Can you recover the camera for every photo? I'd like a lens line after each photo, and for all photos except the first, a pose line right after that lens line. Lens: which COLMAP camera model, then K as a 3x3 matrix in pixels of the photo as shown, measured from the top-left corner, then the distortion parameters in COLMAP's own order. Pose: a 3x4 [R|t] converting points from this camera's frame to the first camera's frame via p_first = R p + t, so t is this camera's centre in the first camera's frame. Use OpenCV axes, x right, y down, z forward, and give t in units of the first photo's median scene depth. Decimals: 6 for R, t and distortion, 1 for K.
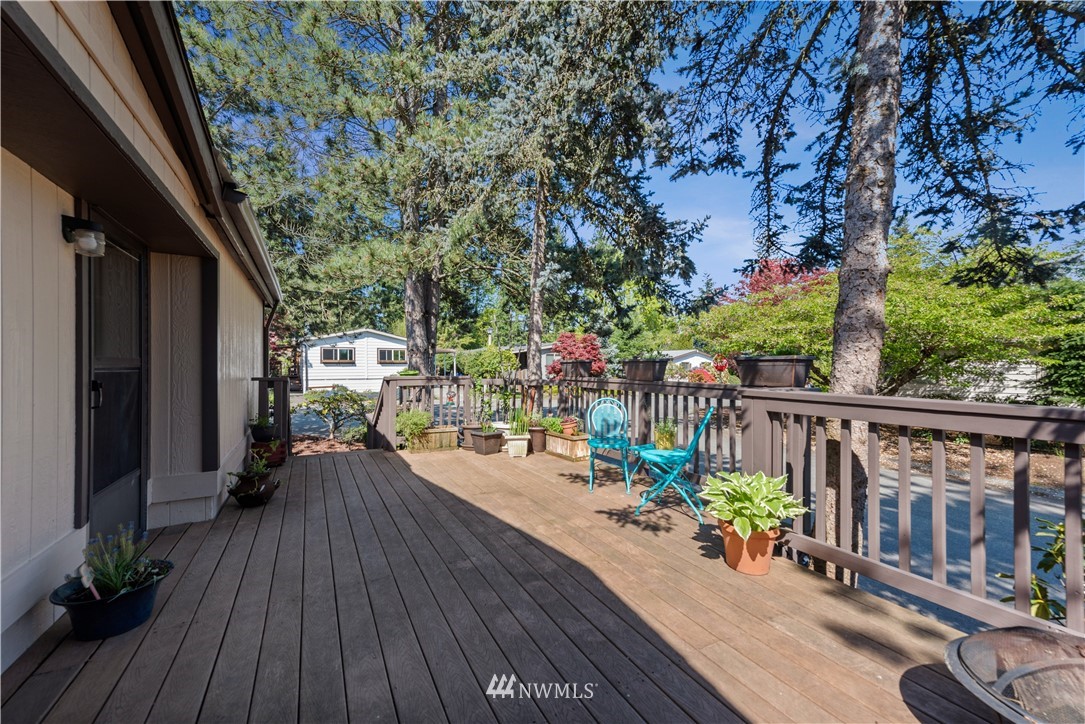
lens RADIAL K [[430.2, 0, 546.6], [0, 430.2, 361.9], [0, 0, 1]] dist [-0.004447, -0.000376]
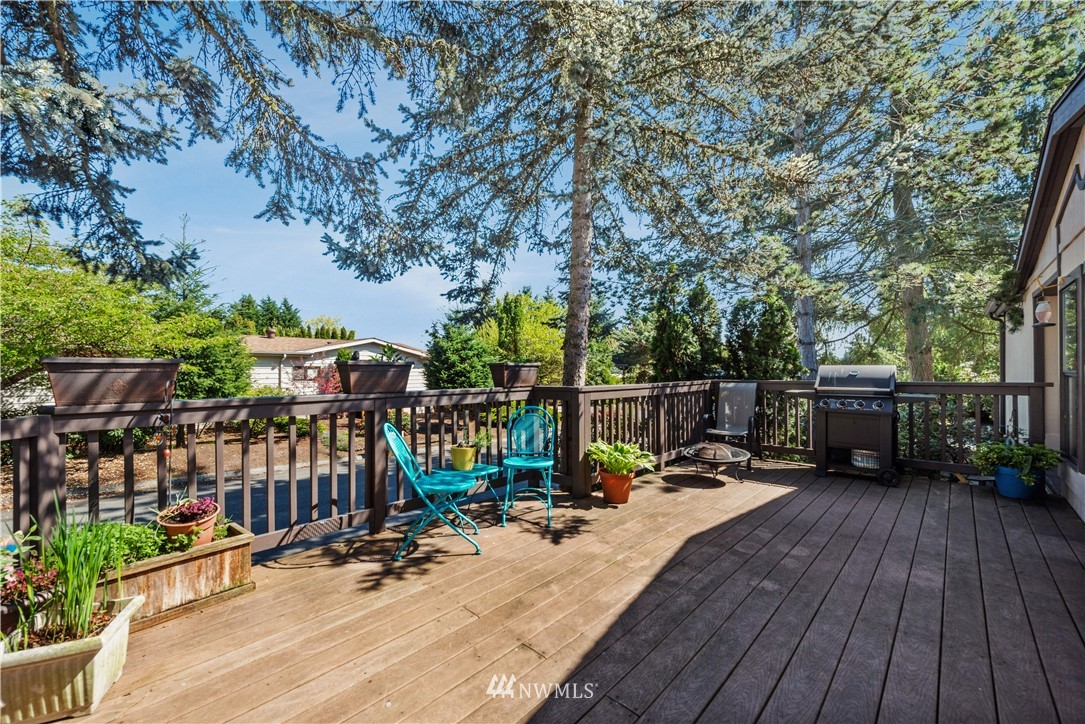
lens RADIAL K [[430.2, 0, 547.3], [0, 430.2, 364.8], [0, 0, 1]] dist [-0.004447, -0.000376]
pose [[-0.301899, 0.006997, 0.953314, -0.688705], [0.001234, 0.999975, -0.006949, 0.005076], [-0.953339, -0.000922, -0.301900, 1.290143]]
